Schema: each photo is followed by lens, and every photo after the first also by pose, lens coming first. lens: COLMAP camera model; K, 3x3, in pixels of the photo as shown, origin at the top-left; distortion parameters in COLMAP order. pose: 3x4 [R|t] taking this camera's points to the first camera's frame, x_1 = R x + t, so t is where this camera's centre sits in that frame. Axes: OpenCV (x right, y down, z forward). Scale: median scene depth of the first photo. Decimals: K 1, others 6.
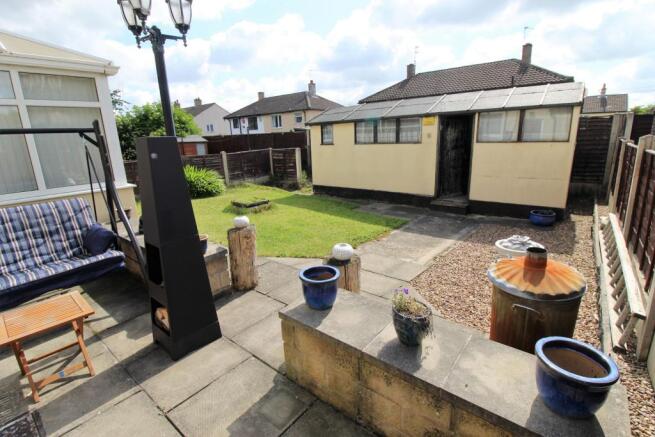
lens RADIAL K [[311.7, 0, 330.4], [0, 311.7, 215.0], [0, 0, 1]] dist [-0.010479, -0.005855]
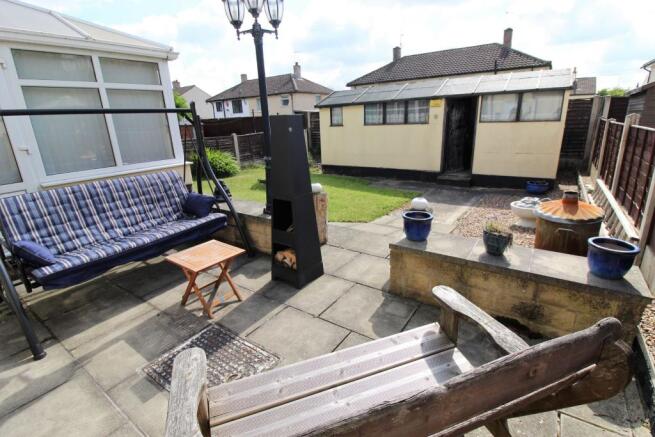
lens RADIAL K [[311.7, 0, 330.0], [0, 311.7, 215.5], [0, 0, 1]] dist [-0.010479, -0.005855]
pose [[0.997467, -0.025841, 0.066273, -0.194584], [0.022446, 0.998423, 0.051460, 0.041688], [-0.067499, -0.049842, 0.996474, -0.128345]]
